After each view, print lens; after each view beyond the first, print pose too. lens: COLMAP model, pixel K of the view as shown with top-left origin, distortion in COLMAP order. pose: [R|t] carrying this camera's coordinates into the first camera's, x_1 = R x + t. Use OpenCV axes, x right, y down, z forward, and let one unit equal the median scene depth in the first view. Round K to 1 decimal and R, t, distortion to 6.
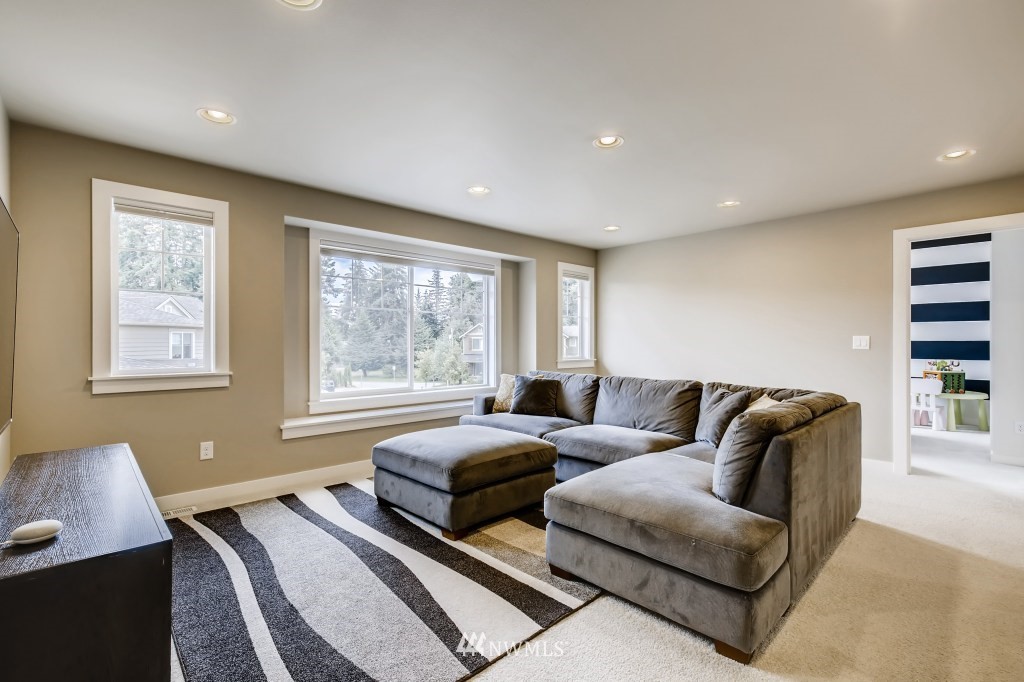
lens RADIAL K [[468.0, 0, 511.0], [0, 468.0, 338.3], [0, 0, 1]] dist [0.000964, 0.000790]
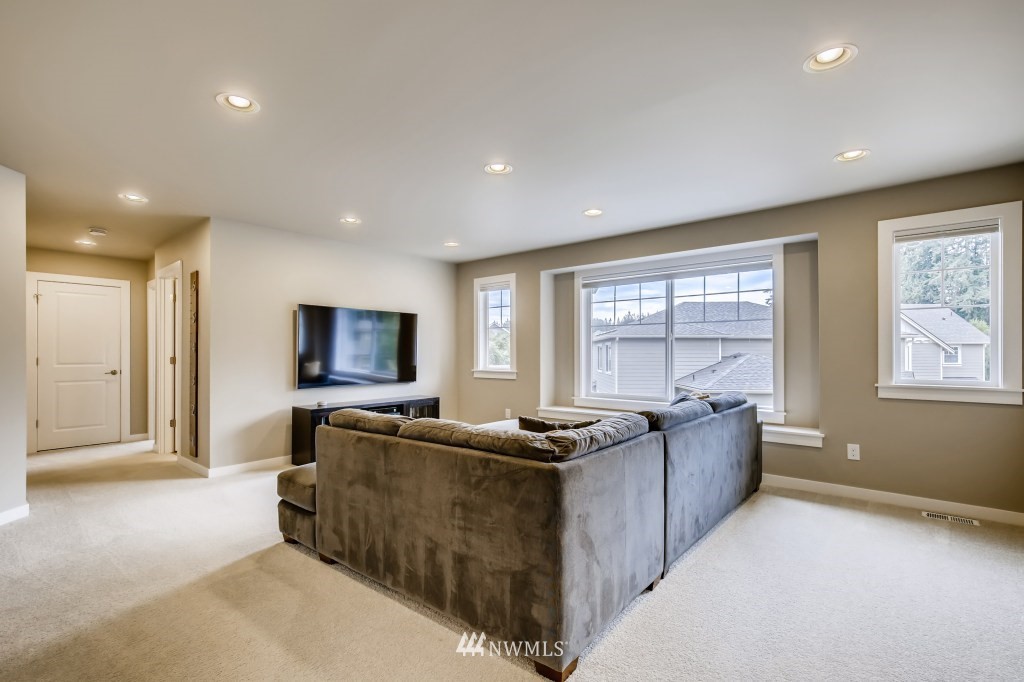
lens RADIAL K [[446.0, 0, 512.0], [0, 446.0, 341.0], [0, 0, 1]] dist [-0.000503, 0.000047]
pose [[0.127402, -0.023976, -0.991561, 0.628128], [0.008278, 0.999699, -0.023109, -0.000315], [0.991817, -0.005264, 0.127562, 0.476222]]
